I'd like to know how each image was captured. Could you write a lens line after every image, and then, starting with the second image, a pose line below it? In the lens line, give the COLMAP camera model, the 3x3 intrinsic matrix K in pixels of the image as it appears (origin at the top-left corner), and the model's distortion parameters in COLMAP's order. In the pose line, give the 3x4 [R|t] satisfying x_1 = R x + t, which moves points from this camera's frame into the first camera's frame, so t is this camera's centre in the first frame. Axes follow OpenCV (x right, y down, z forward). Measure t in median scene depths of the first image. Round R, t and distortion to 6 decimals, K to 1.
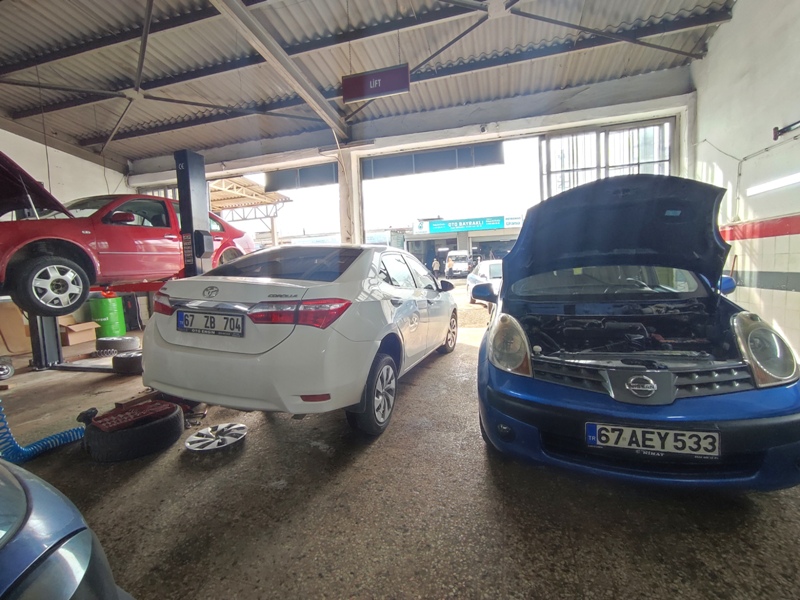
lens RADIAL K [[359.2, 0, 400.9], [0, 359.2, 295.8], [0, 0, 1]] dist [-0.036700, 0.019828]
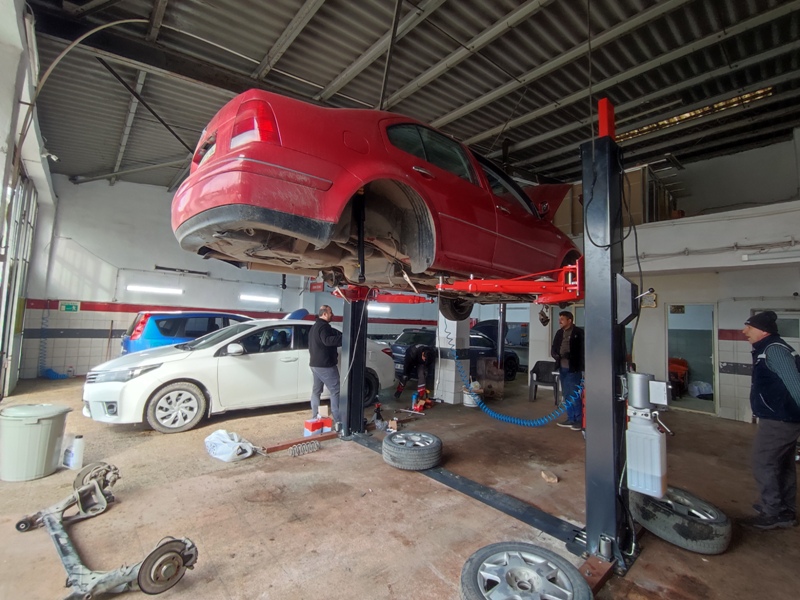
lens RADIAL K [[361.4, 0, 399.5], [0, 361.4, 295.1], [0, 0, 1]] dist [-0.039074, 0.024362]
pose [[-0.842076, 0.047283, 0.537283, -1.334951], [0.037618, 0.998873, -0.028946, -0.149504], [-0.538046, -0.004163, -0.842905, 1.923247]]
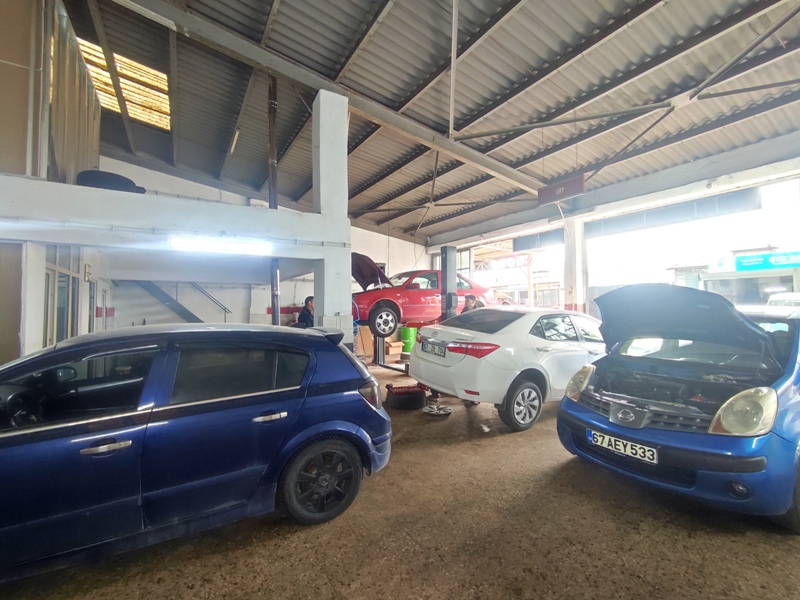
lens RADIAL K [[359.2, 0, 400.9], [0, 359.2, 295.8], [0, 0, 1]] dist [-0.036700, 0.019828]
pose [[0.736705, 0.014435, -0.676060, 0.402518], [-0.081721, 0.994345, -0.067821, -0.040867], [0.671258, 0.105212, 0.733719, -0.387285]]
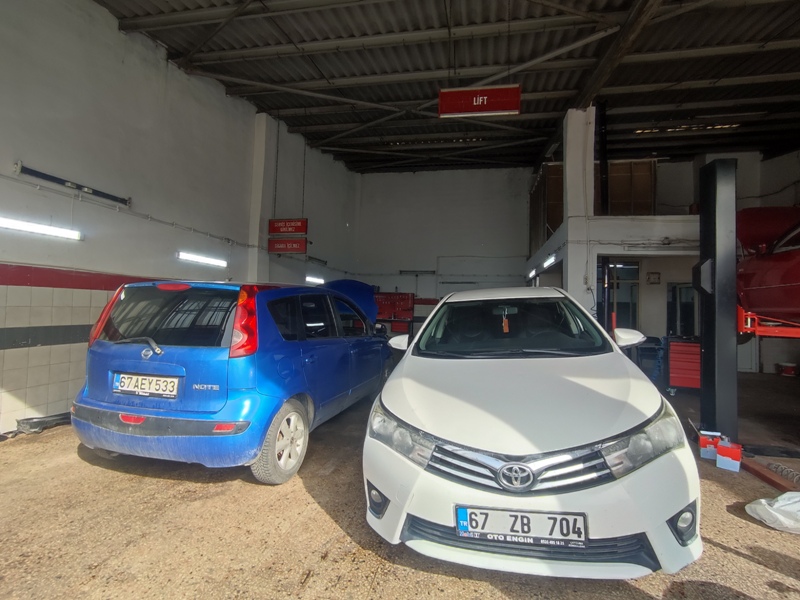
lens RADIAL K [[395.3, 0, 399.4], [0, 395.3, 283.0], [0, 0, 1]] dist [0.000241, 0.000152]
pose [[-0.997380, 0.013258, -0.071110, 0.194396], [0.011249, 0.999528, 0.028584, -0.181776], [0.071456, 0.027709, -0.997059, 1.897024]]
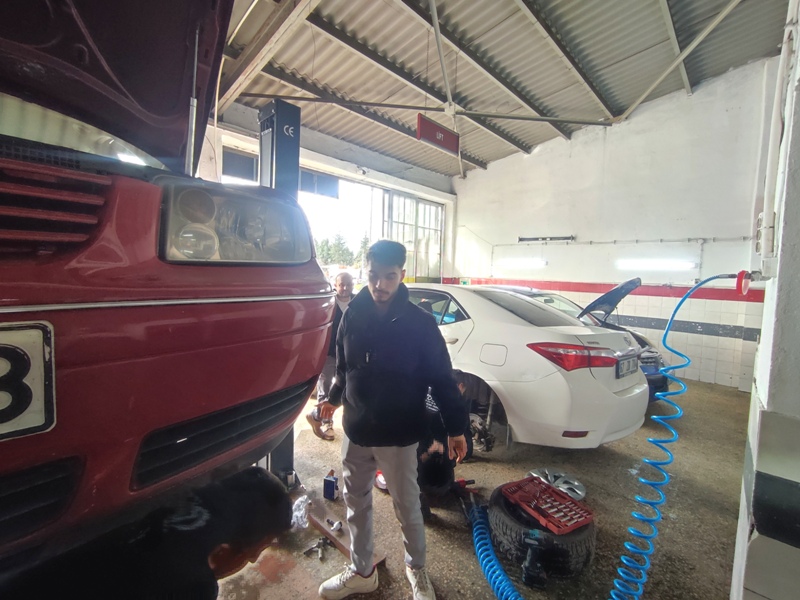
lens RADIAL K [[359.2, 0, 400.9], [0, 359.2, 295.8], [0, 0, 1]] dist [-0.036700, 0.019828]
pose [[0.475329, 0.012642, 0.879717, -1.050506], [0.018211, 0.999541, -0.024203, -0.081084], [-0.879620, 0.027525, 0.474881, 0.576876]]
